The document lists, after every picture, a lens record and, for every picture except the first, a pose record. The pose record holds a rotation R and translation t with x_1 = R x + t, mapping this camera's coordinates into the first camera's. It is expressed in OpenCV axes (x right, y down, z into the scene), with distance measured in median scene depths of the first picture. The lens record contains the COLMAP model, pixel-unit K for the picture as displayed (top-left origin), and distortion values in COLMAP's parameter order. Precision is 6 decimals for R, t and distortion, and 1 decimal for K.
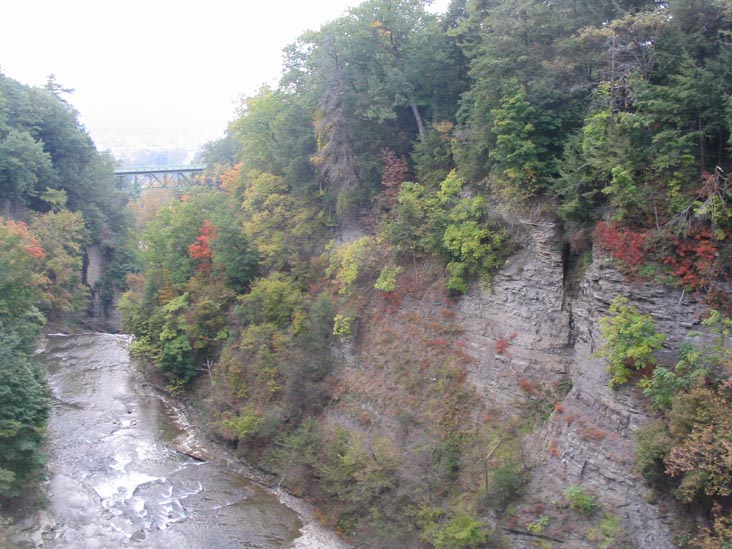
lens RADIAL K [[758.2, 0, 366.0], [0, 758.2, 274.5], [0, 0, 1]] dist [-0.193630, 0.186383]
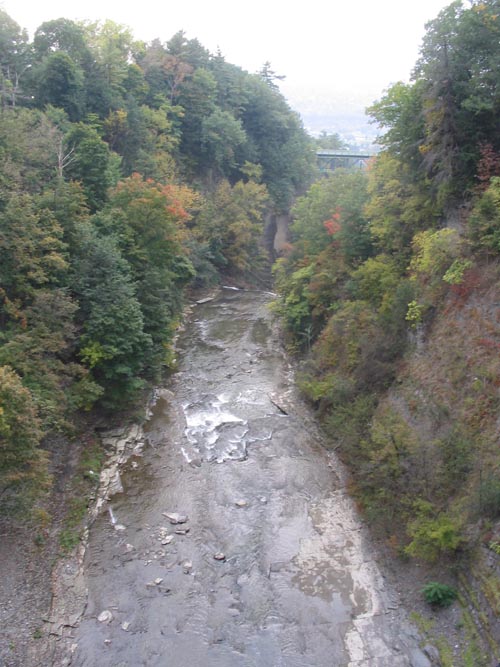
lens RADIAL K [[690.9, 0, 250.0], [0, 690.9, 333.5], [0, 0, 1]] dist [-0.193630, 0.186383]
pose [[0.884250, 0.167663, -0.435881, 0.149467], [-0.117527, 0.983185, 0.139765, -0.005837], [0.451985, -0.072360, 0.889086, 0.061170]]
